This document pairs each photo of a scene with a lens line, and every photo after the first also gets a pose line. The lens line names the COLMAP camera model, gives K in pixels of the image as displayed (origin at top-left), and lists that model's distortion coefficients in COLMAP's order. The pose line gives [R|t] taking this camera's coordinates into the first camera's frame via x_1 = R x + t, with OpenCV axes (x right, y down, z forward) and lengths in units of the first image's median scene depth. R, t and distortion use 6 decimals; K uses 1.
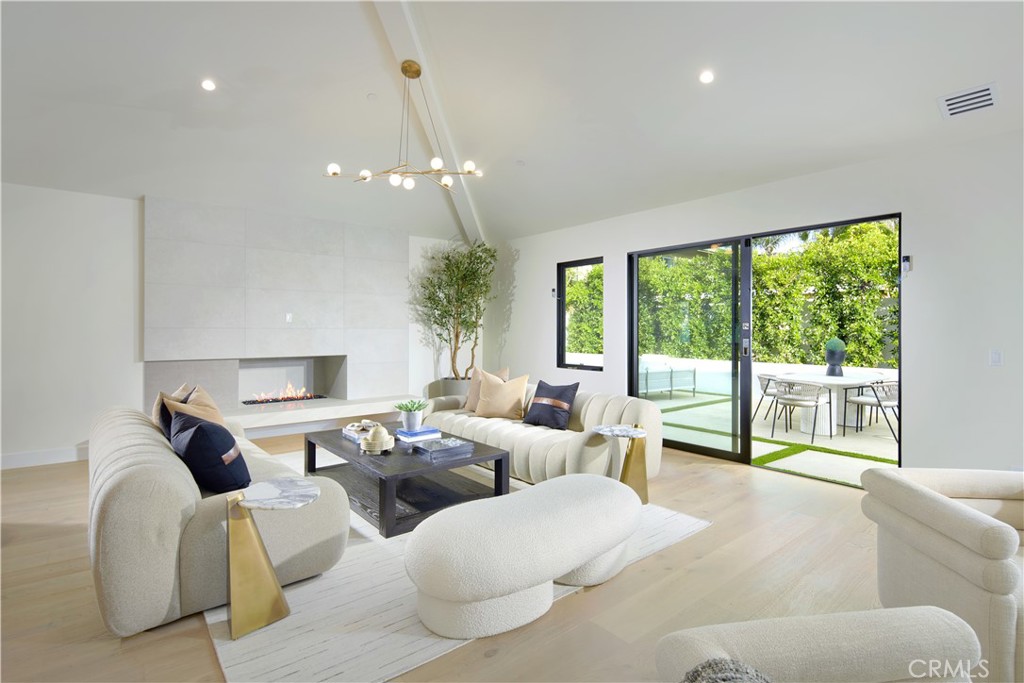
lens RADIAL K [[487.0, 0, 511.8], [0, 487.0, 330.5], [0, 0, 1]] dist [0.024893, 0.000619]
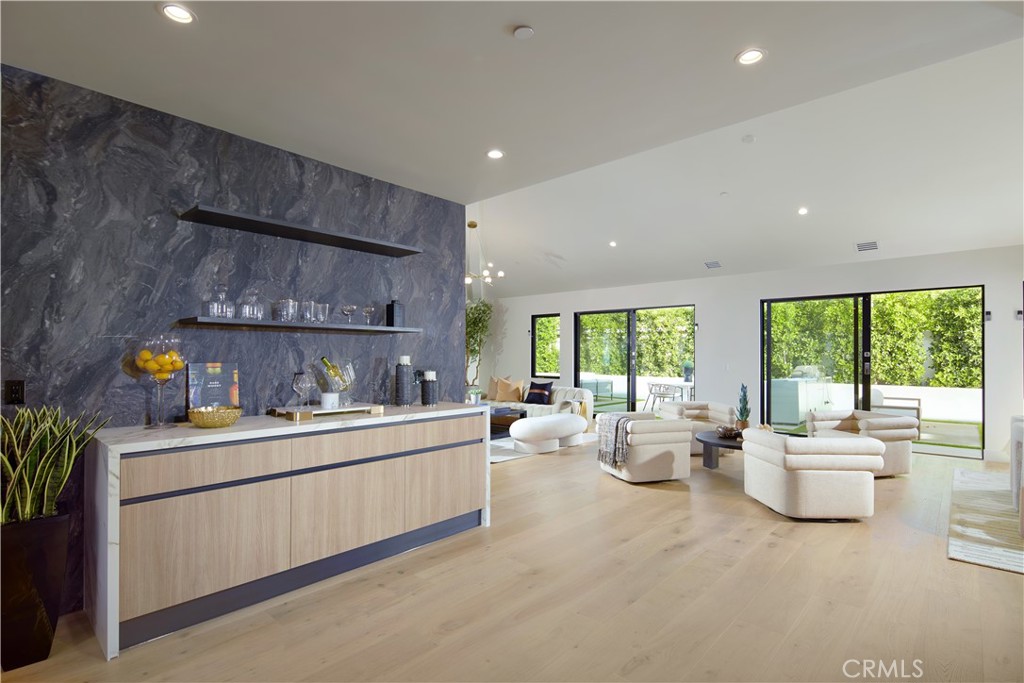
lens RADIAL K [[487.0, 0, 515.6], [0, 487.0, 348.2], [0, 0, 1]] dist [0.024893, 0.000619]
pose [[0.988630, 0.004258, 0.150310, -0.141673], [-0.002186, 0.999900, -0.013947, -0.001102], [-0.150355, 0.013460, 0.988540, -0.430741]]
